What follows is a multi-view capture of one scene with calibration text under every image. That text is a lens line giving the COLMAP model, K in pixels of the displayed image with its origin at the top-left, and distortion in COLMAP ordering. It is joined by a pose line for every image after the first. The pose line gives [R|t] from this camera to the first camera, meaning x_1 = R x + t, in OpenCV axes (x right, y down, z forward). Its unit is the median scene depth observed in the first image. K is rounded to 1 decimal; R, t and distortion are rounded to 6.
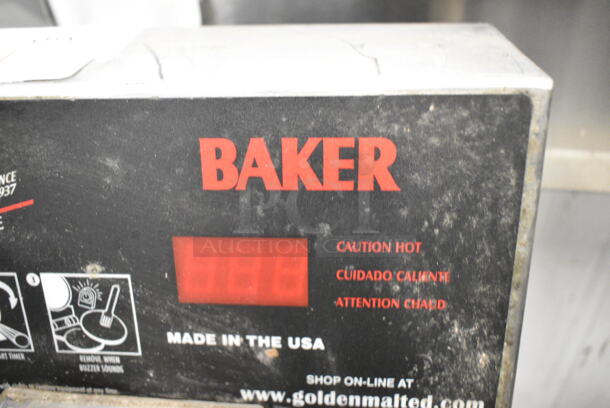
lens RADIAL K [[466.0, 0, 305.0], [0, 466.0, 204.0], [0, 0, 1]] dist [-0.012144, 0.003558]
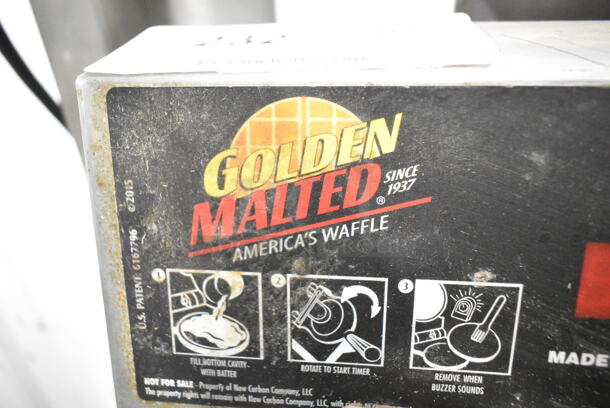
lens RADIAL K [[466.0, 0, 305.0], [0, 466.0, 204.0], [0, 0, 1]] dist [-0.012144, 0.003558]
pose [[0.998378, 0.025046, -0.051131, -0.730355], [-0.027448, 0.998525, -0.046838, 0.049924], [0.049883, 0.048165, 0.997593, 0.075651]]
